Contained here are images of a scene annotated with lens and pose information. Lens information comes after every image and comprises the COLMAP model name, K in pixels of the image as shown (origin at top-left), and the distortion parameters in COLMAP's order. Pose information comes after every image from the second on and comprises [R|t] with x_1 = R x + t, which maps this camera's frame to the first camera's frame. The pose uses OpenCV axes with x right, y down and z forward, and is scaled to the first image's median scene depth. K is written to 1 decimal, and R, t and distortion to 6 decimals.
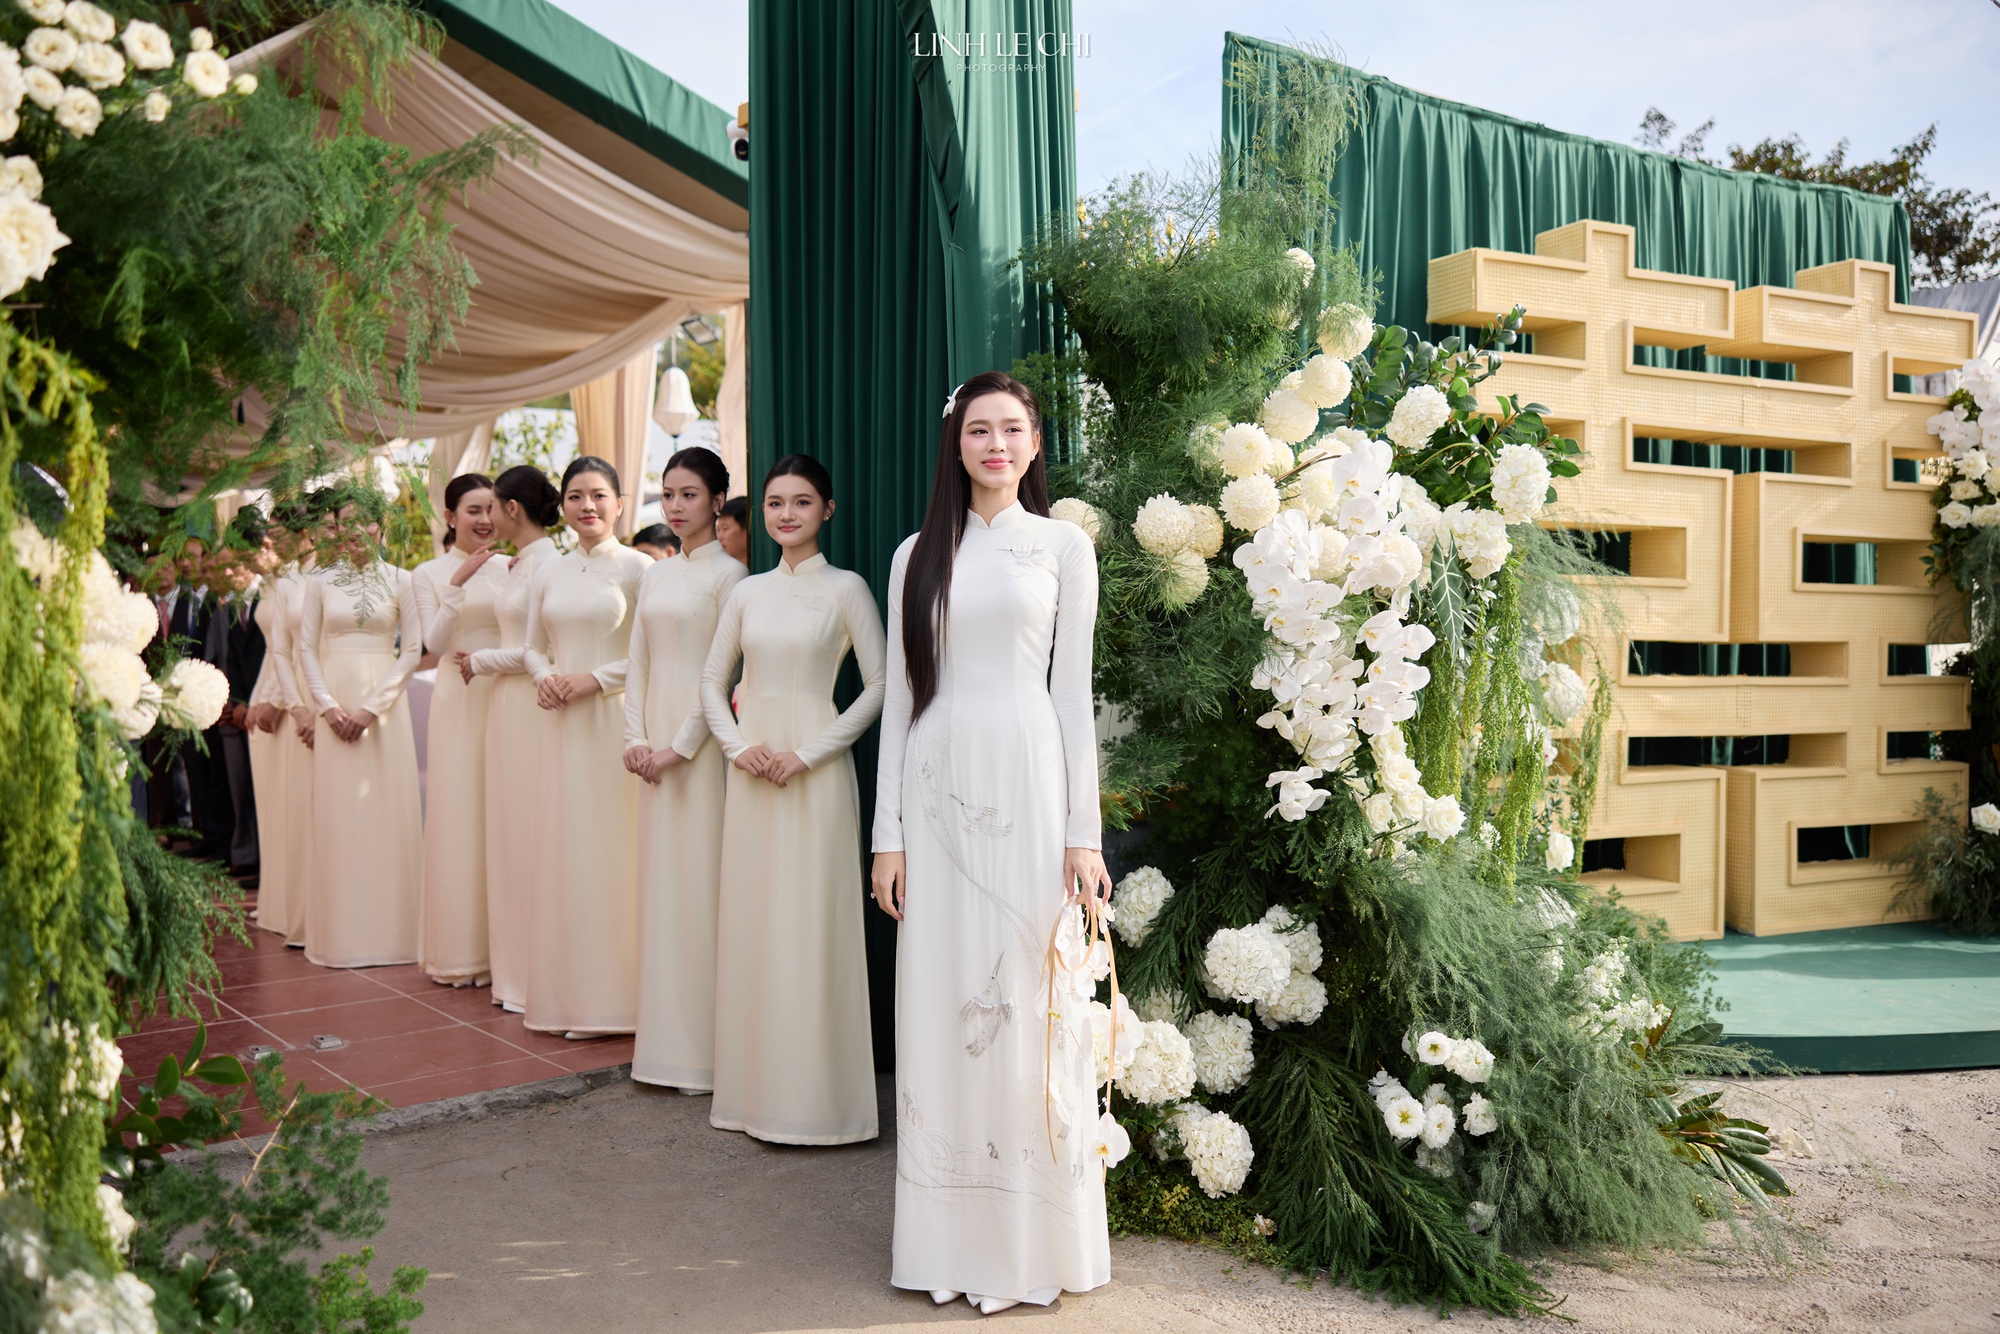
lens RADIAL K [[1727.0, 0, 1004.5], [0, 1727.0, 702.0], [0, 0, 1]] dist [-0.001185, -0.001874]
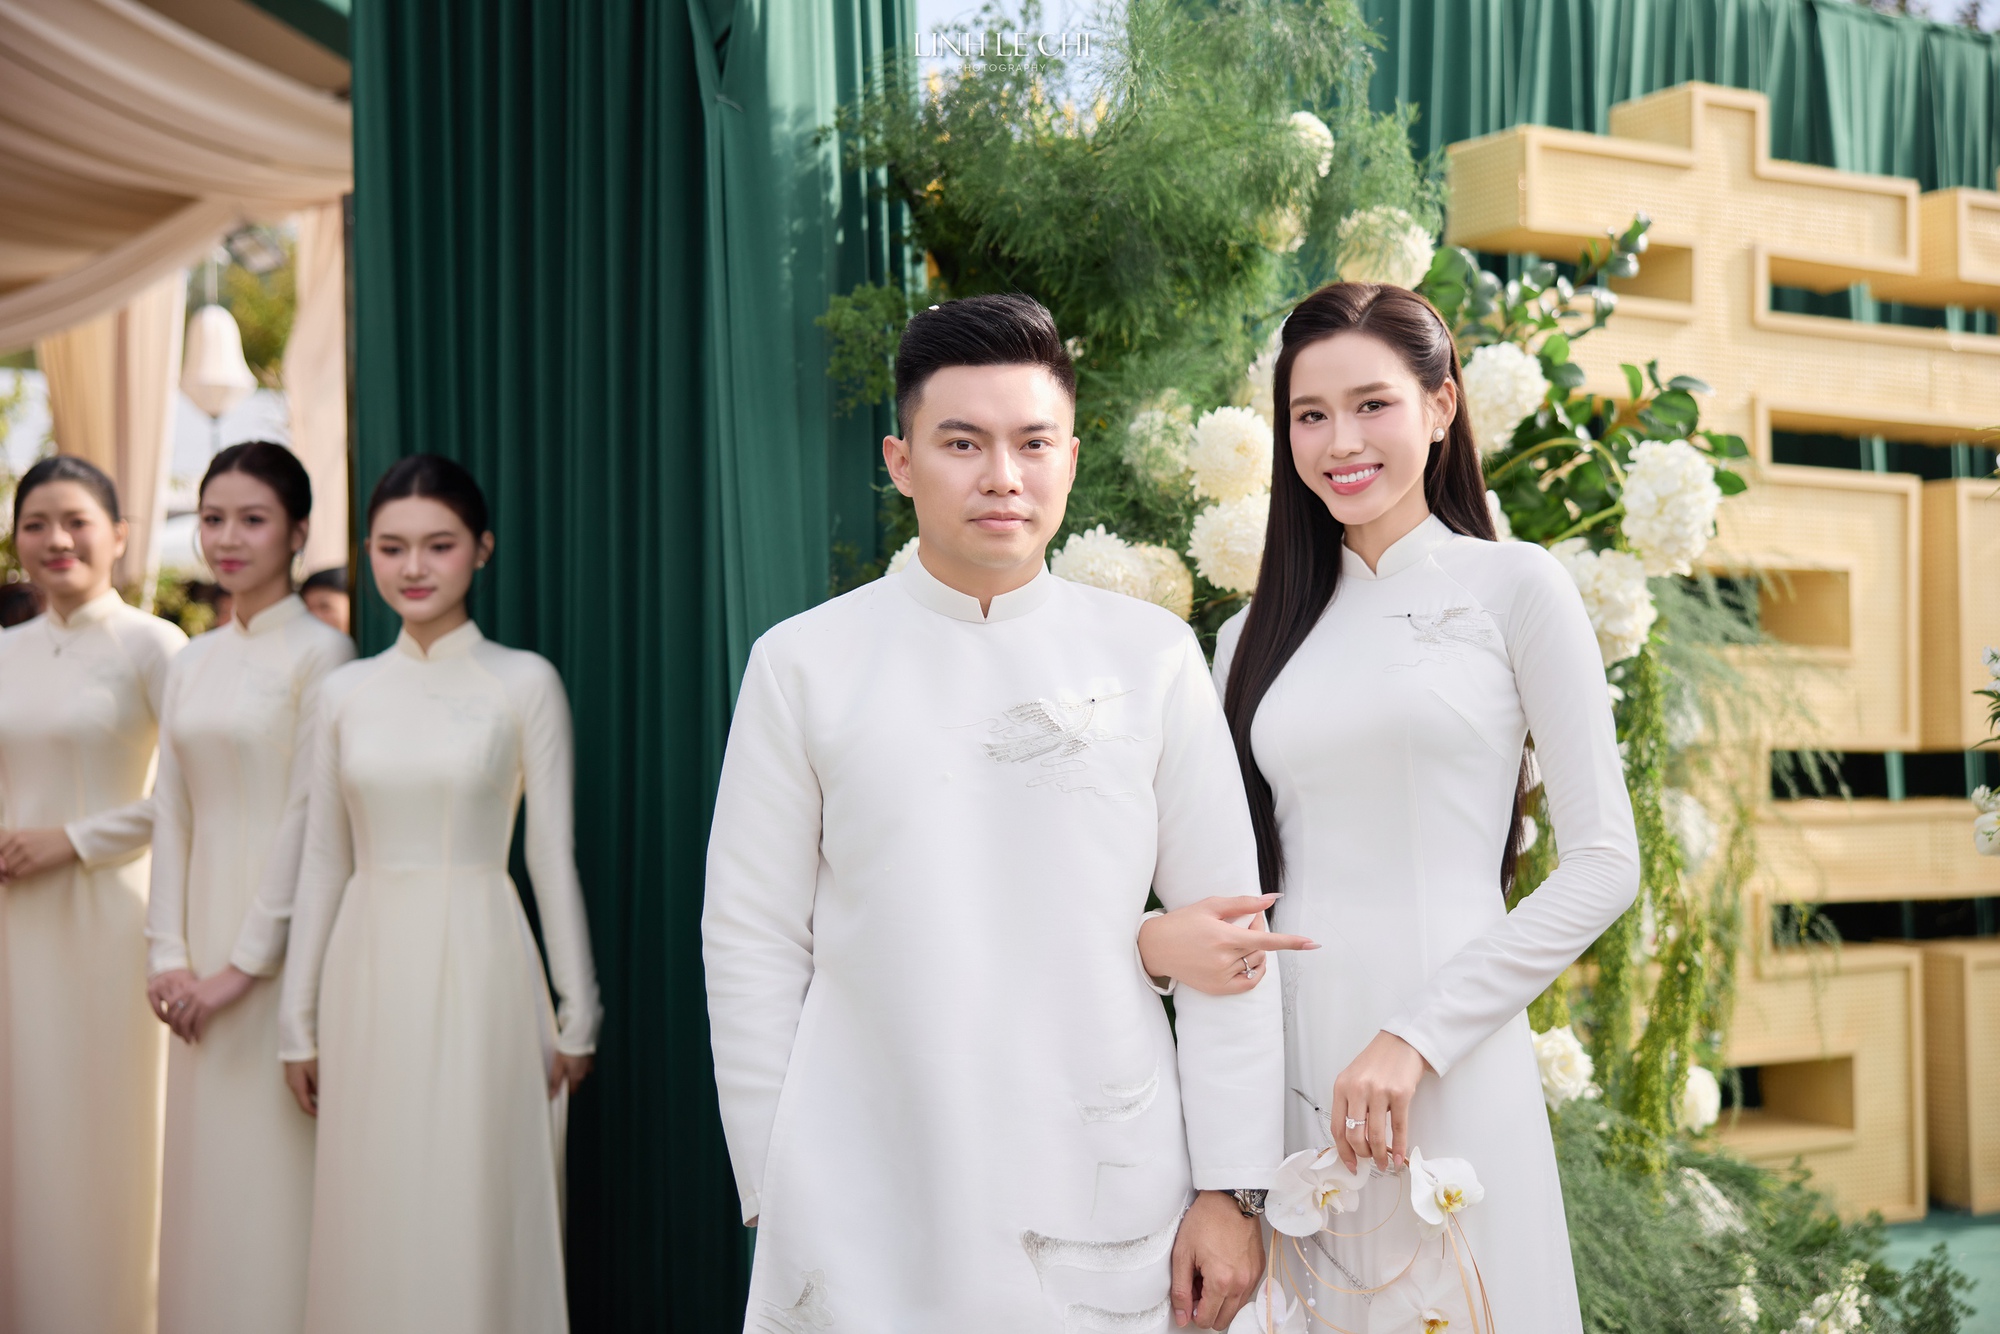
lens RADIAL K [[2562.1, 0, 1000.0], [0, 2562.1, 667.0], [0, 0, 1]] dist [0.045474, -0.045450]
pose [[0.993295, -0.011059, 0.115079, -0.034608], [0.017546, 0.998304, -0.055514, -0.023917], [-0.114270, 0.057161, 0.991804, 0.134663]]
